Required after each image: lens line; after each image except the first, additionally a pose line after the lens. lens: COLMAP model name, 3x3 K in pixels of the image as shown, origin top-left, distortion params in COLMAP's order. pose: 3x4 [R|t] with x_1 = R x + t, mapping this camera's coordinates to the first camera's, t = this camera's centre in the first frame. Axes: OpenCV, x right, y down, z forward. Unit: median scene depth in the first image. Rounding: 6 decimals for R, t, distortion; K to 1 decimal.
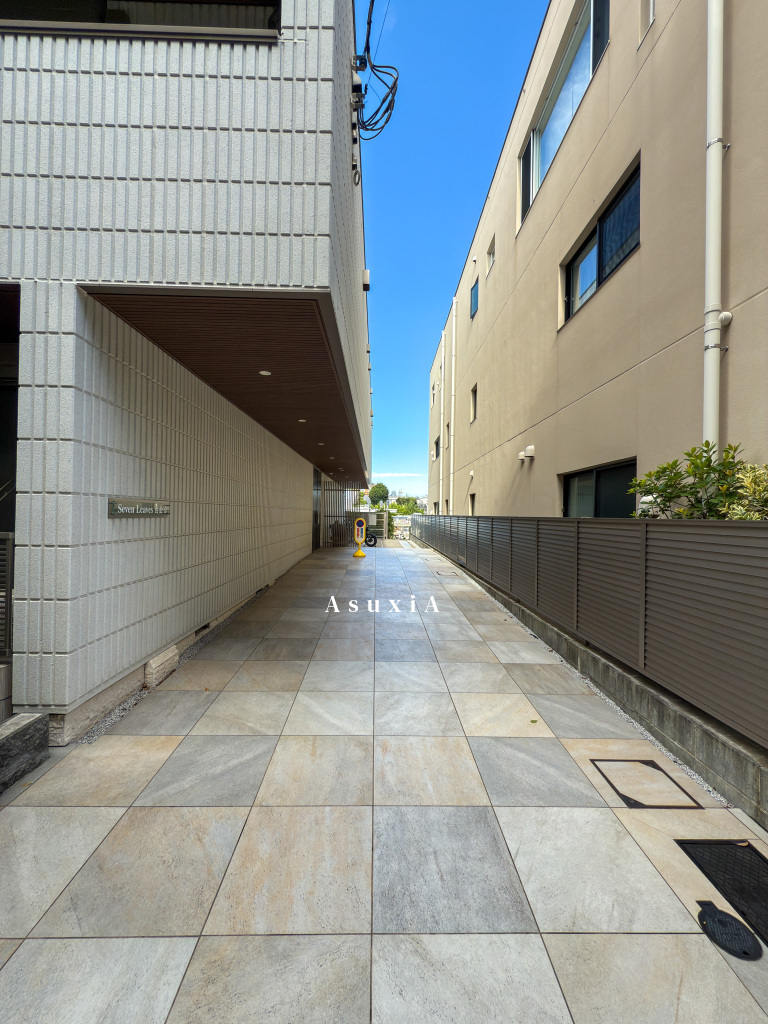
lens RADIAL K [[407.7, 0, 384.2], [0, 407.7, 511.1], [0, 0, 1]] dist [-0.000223, -0.000250]
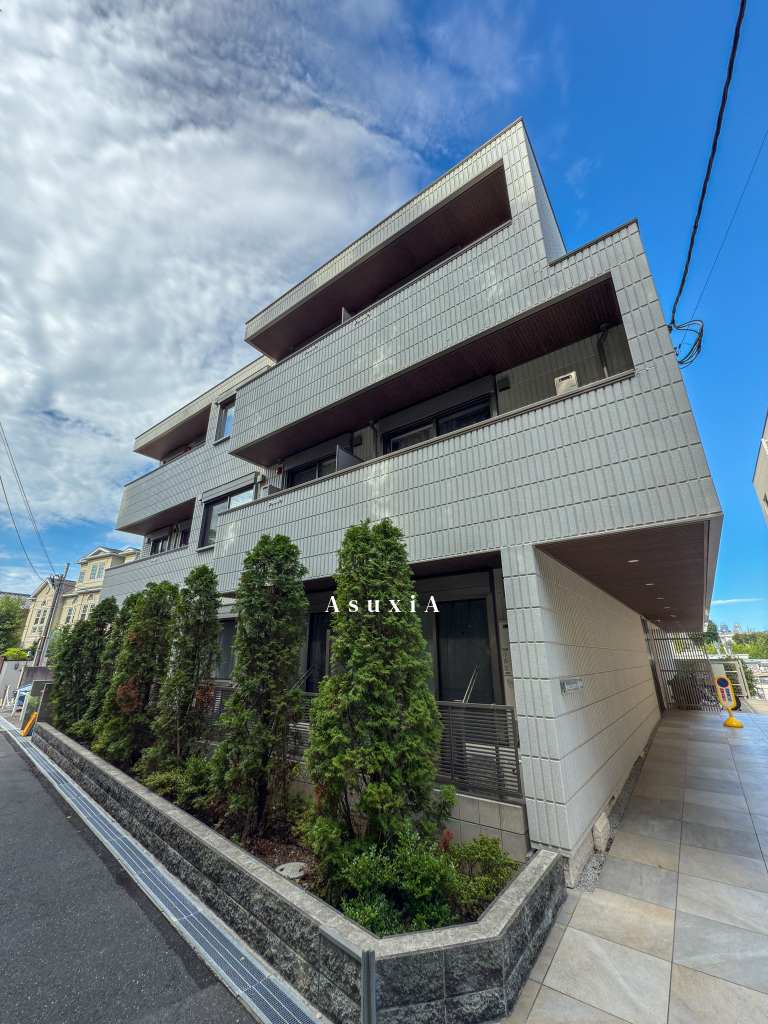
lens RADIAL K [[407.7, 0, 382.7], [0, 407.7, 510.9], [0, 0, 1]] dist [-0.000223, -0.000250]
pose [[0.793406, -0.223019, -0.566365, -0.259982], [0.020027, 0.939522, -0.341903, -0.124349], [0.608363, 0.259925, 0.749889, -0.661955]]
